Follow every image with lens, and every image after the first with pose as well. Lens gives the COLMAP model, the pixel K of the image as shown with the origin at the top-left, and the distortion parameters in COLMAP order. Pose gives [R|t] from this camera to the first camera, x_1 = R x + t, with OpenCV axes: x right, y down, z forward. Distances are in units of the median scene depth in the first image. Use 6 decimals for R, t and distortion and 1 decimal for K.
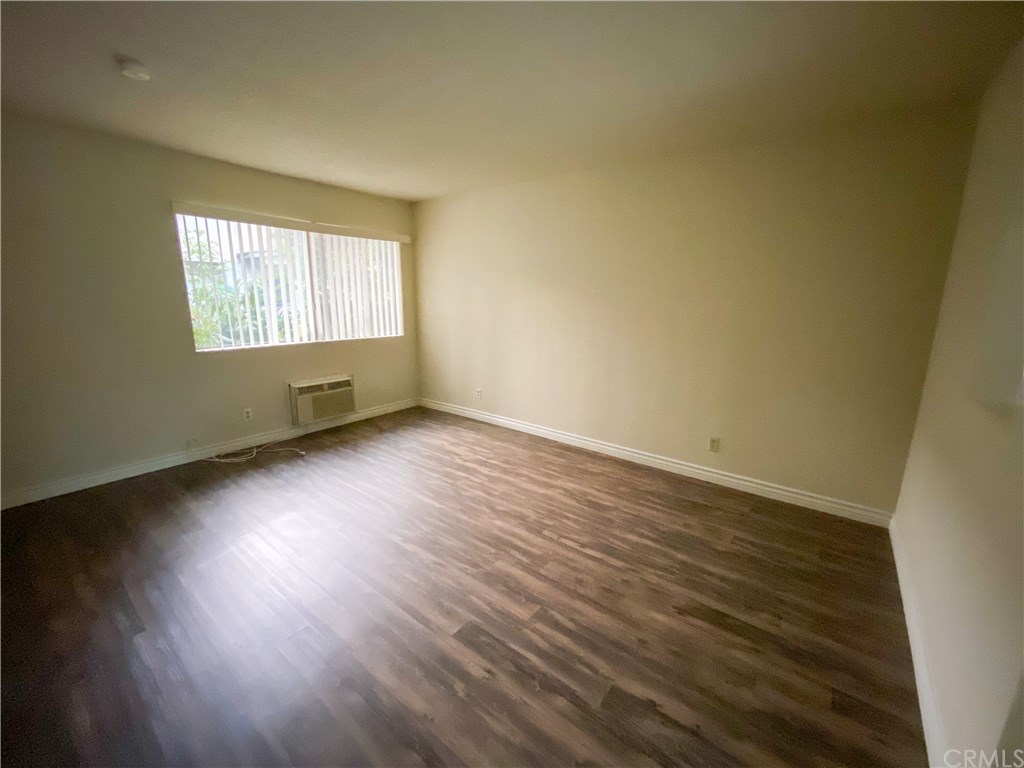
lens RADIAL K [[418.6, 0, 507.6], [0, 418.6, 383.6], [0, 0, 1]] dist [-0.001631, -0.000477]
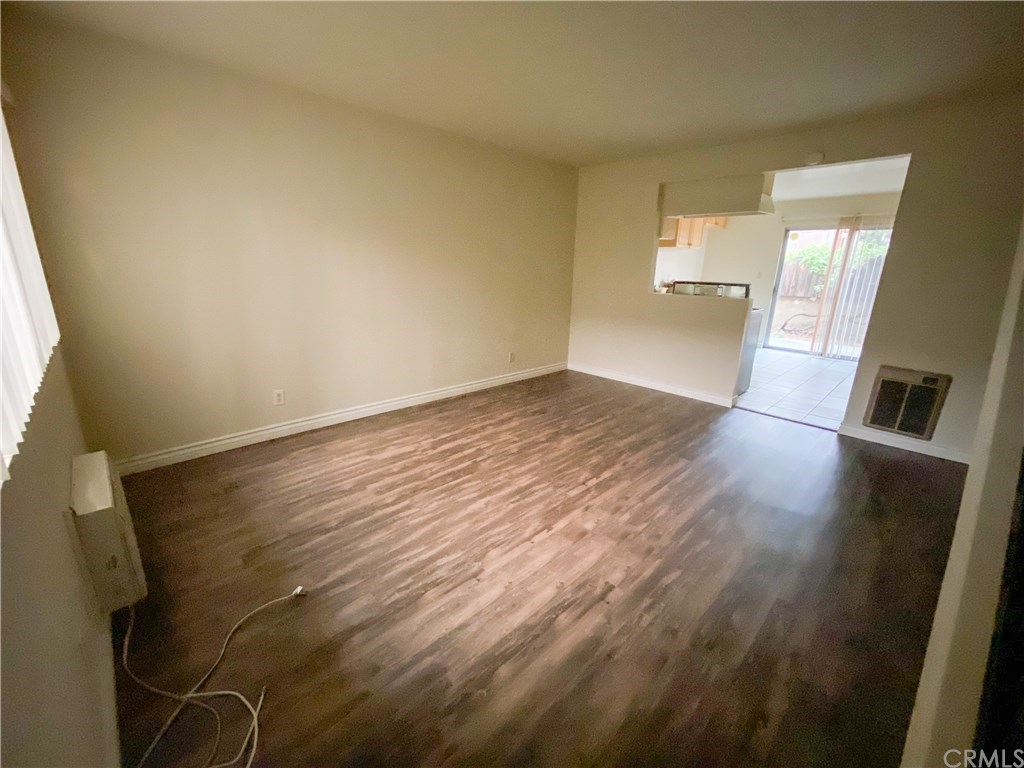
lens RADIAL K [[418.6, 0, 509.5], [0, 418.6, 383.9], [0, 0, 1]] dist [-0.001631, -0.000477]
pose [[0.125973, -0.279557, 0.951829, -0.955212], [0.192408, 0.948138, 0.253008, -0.142824], [-0.973196, 0.151267, 0.173229, 0.748871]]
